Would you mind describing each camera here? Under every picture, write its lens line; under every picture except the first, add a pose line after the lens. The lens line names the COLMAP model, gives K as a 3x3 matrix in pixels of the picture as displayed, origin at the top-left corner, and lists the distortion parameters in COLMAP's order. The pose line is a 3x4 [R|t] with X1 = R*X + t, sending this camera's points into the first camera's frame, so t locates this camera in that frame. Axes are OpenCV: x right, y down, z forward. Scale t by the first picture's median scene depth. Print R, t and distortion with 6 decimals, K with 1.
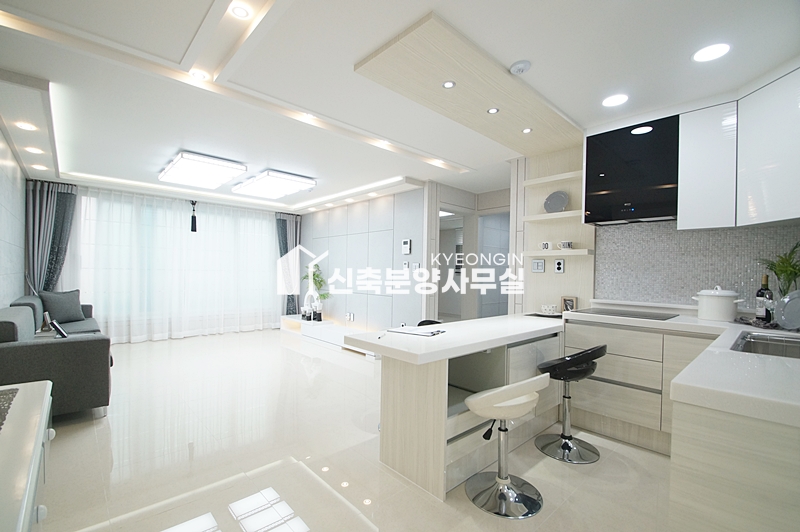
lens RADIAL K [[353.5, 0, 398.1], [0, 353.5, 275.4], [0, 0, 1]] dist [0.014377, -0.015480]
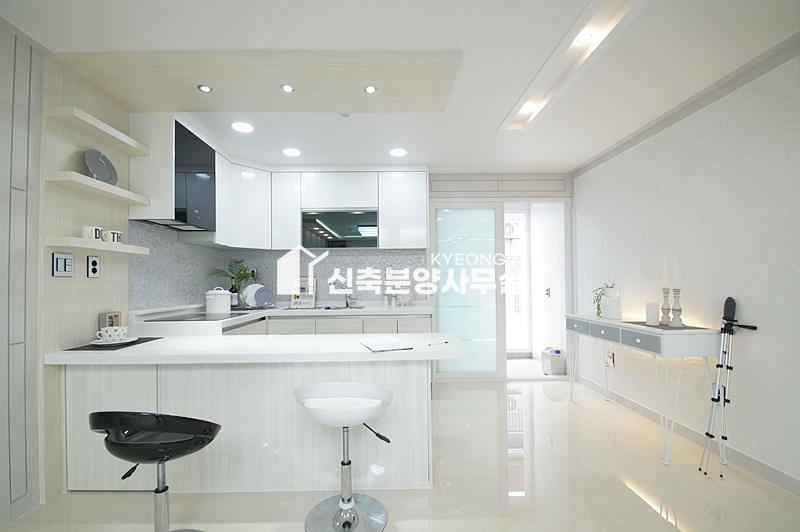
lens RADIAL K [[353.5, 0, 398.1], [0, 353.5, 275.4], [0, 0, 1]] dist [0.014377, -0.015480]
pose [[-0.746975, 0.009306, 0.664787, -0.710075], [0.009950, 0.999947, -0.002818, -0.006819], [-0.664778, 0.004510, -0.747027, 2.059933]]
